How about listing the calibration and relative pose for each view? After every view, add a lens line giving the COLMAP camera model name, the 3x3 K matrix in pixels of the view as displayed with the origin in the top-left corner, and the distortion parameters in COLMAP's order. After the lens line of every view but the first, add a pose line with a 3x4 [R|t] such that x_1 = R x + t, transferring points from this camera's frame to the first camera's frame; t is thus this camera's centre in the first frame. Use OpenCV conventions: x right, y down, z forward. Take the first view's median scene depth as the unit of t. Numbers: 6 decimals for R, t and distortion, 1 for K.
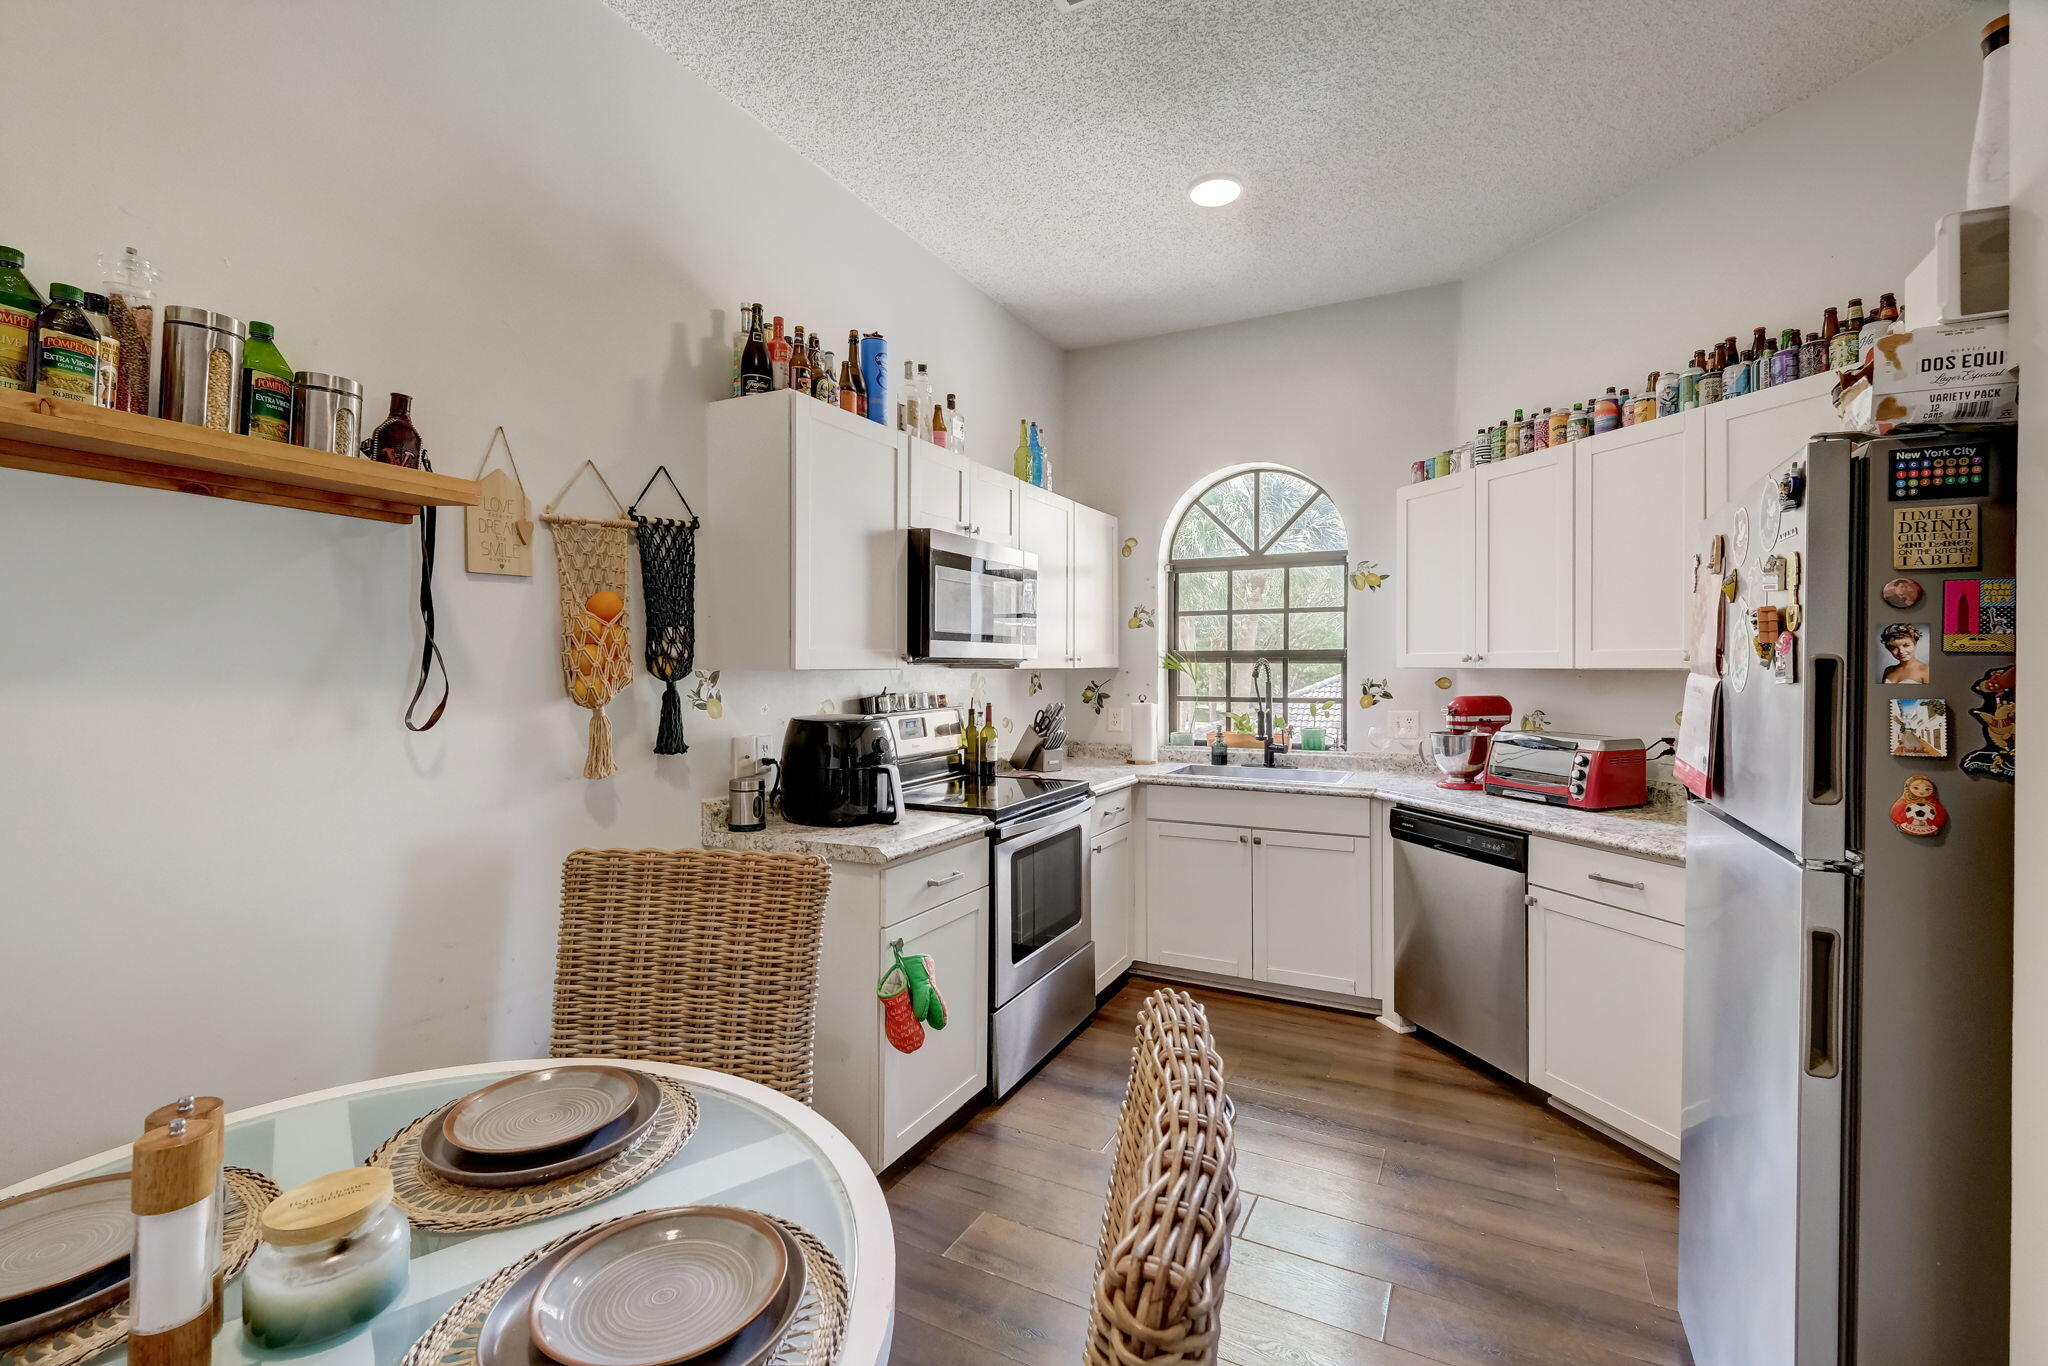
lens RADIAL K [[887.9, 0, 1023.4], [0, 887.9, 673.4], [0, 0, 1]] dist [-0.002246, -0.000635]
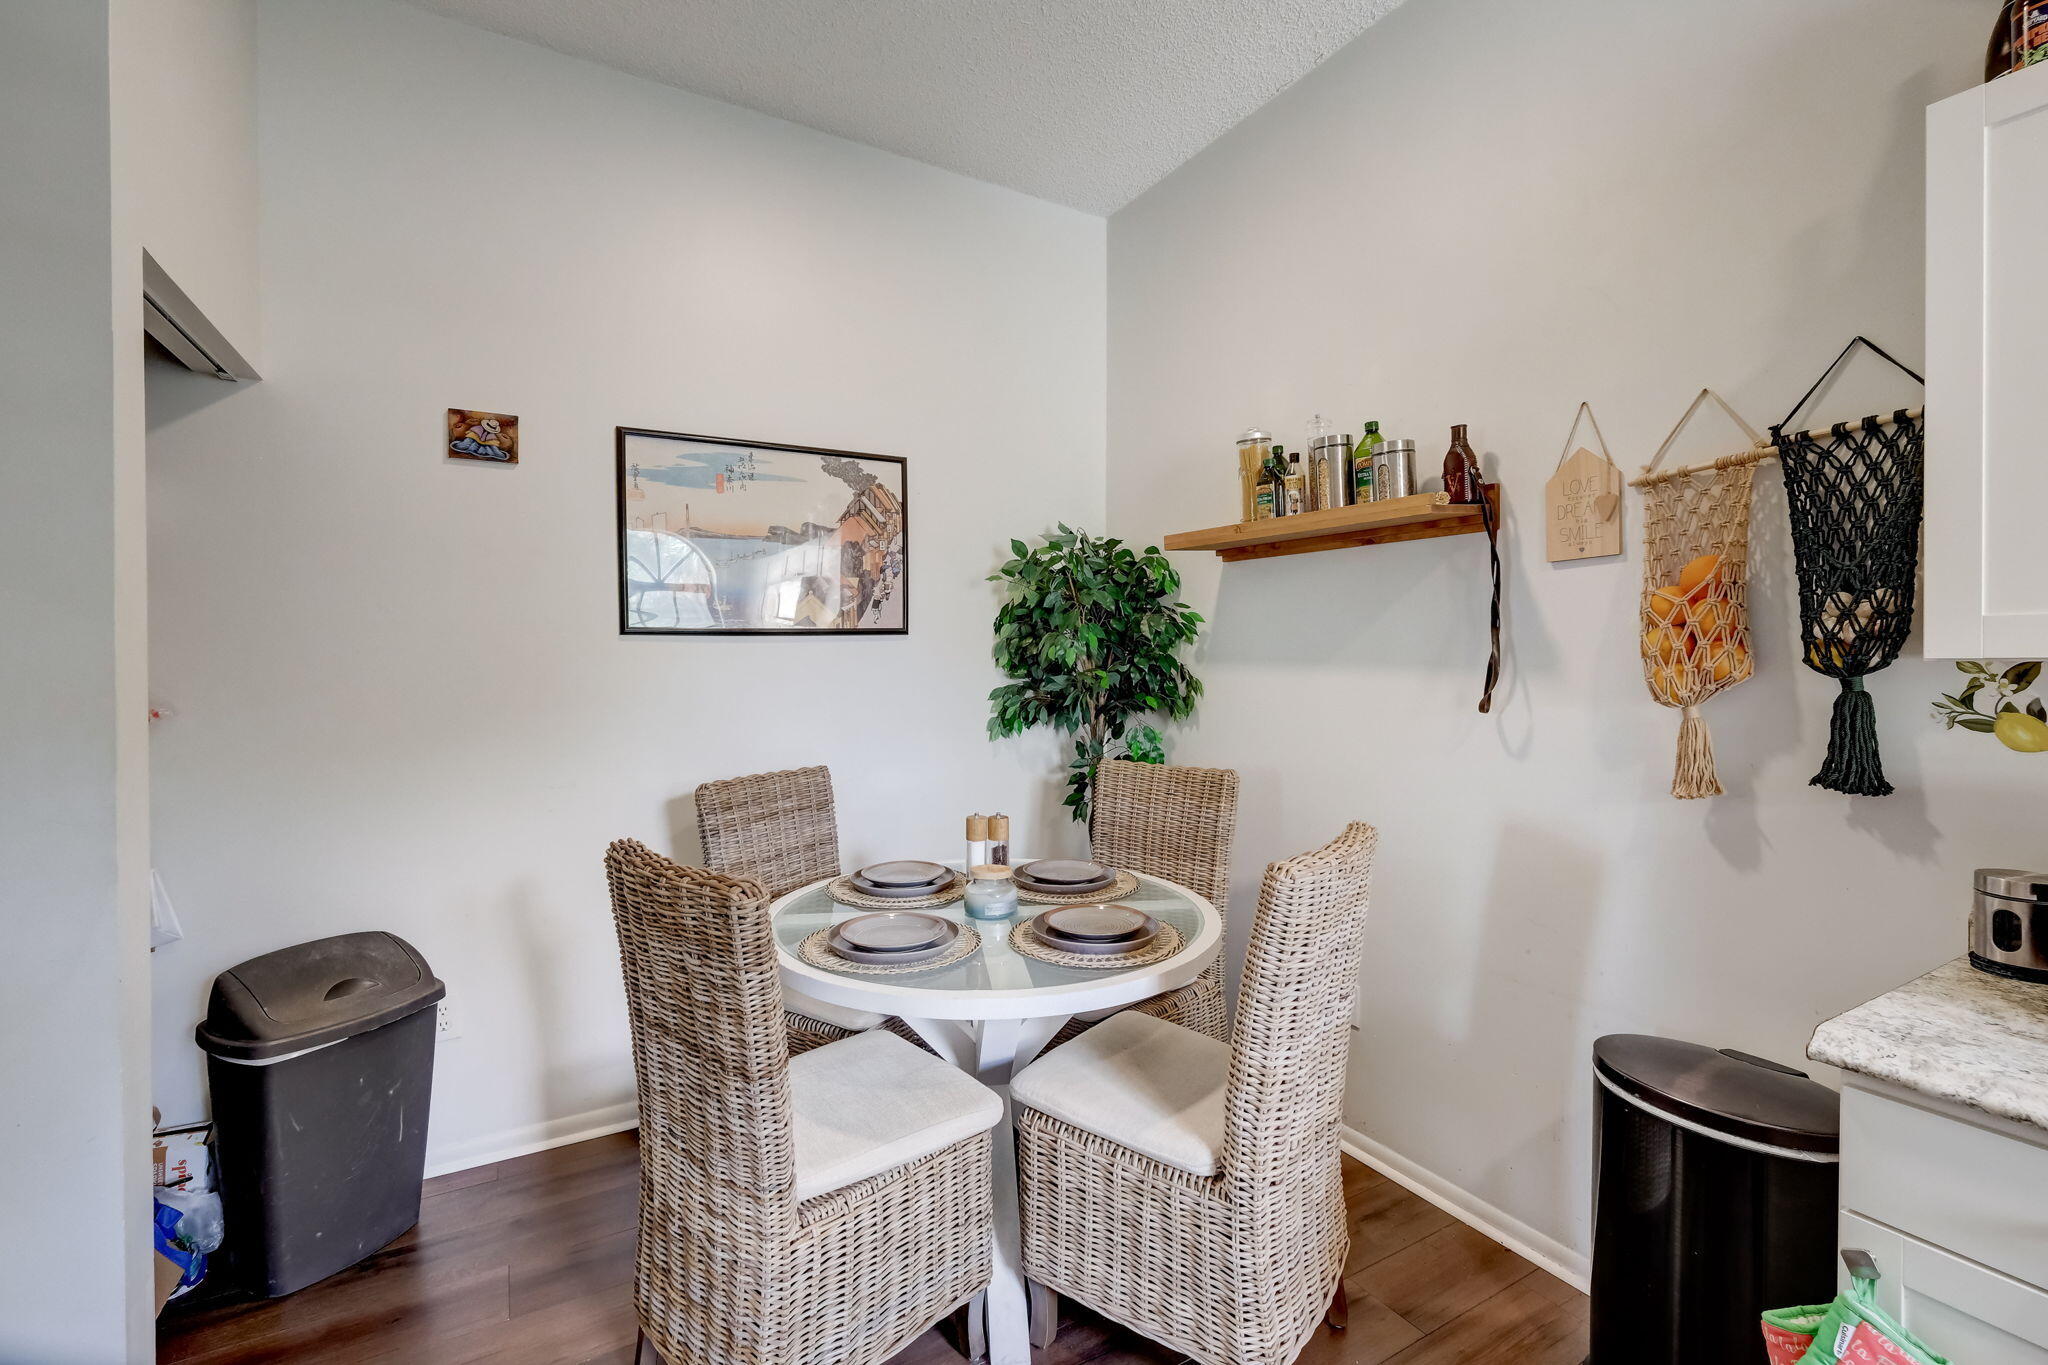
lens RADIAL K [[887.9, 0, 1024.5], [0, 887.9, 674.3], [0, 0, 1]] dist [-0.002246, -0.000635]
pose [[-0.524664, 0.012142, -0.851223, 0.358656], [-0.004303, 0.999848, 0.016914, -0.001157], [0.851298, 0.012537, -0.524532, 0.669240]]
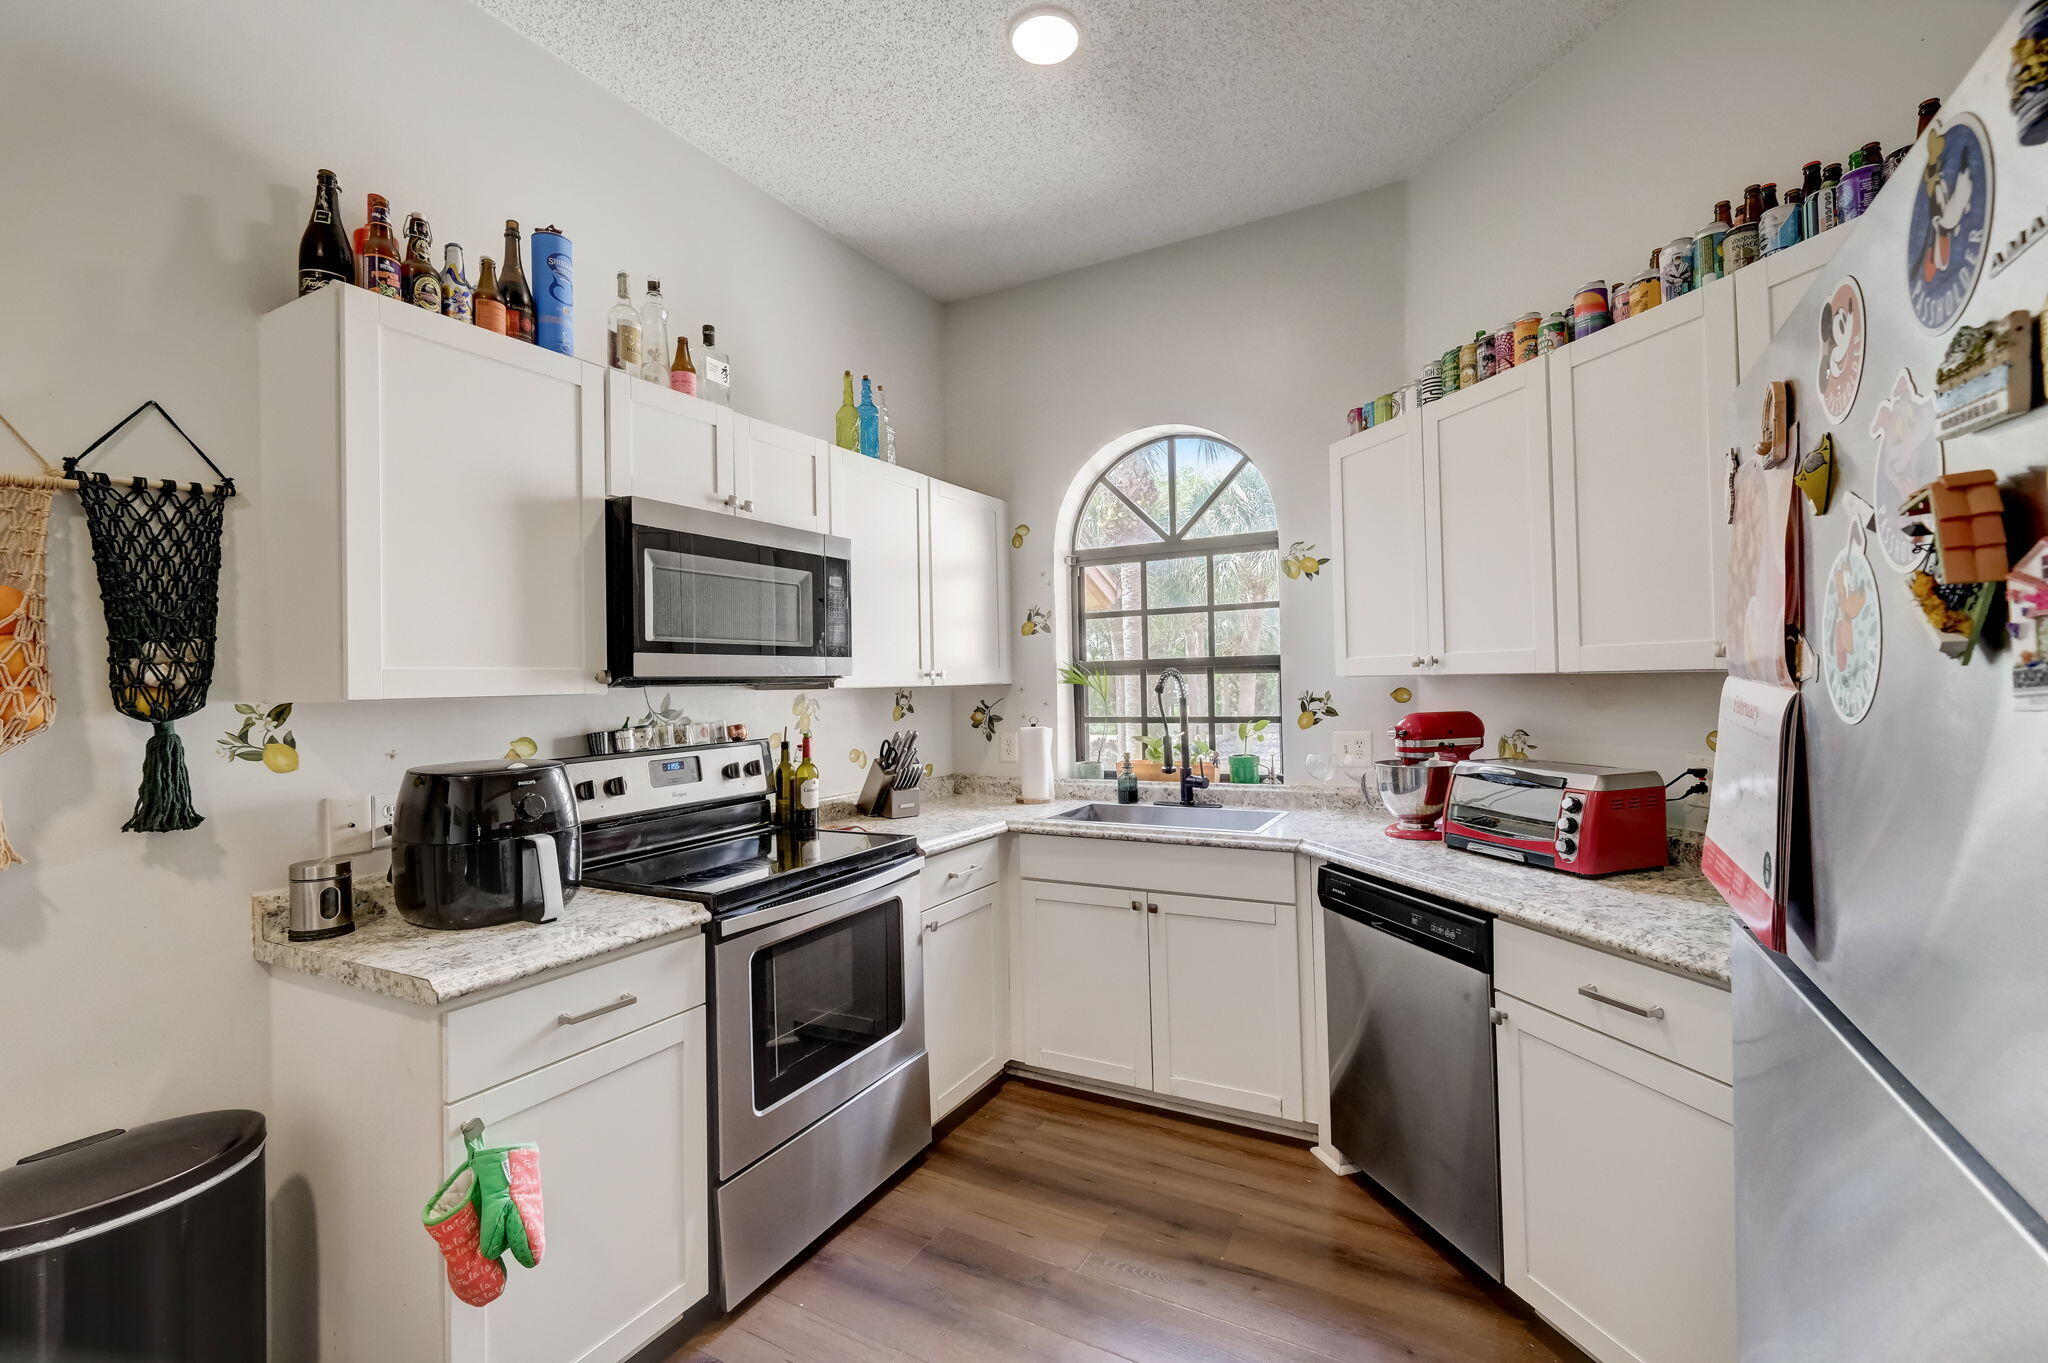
lens RADIAL K [[887.9, 0, 1021.0], [0, 887.9, 671.2], [0, 0, 1]] dist [-0.002246, -0.000635]
pose [[0.999434, -0.021876, -0.025556, 0.212523], [0.021350, 0.999558, -0.020700, -0.001131], [0.025998, 0.020143, 0.999459, 0.284170]]
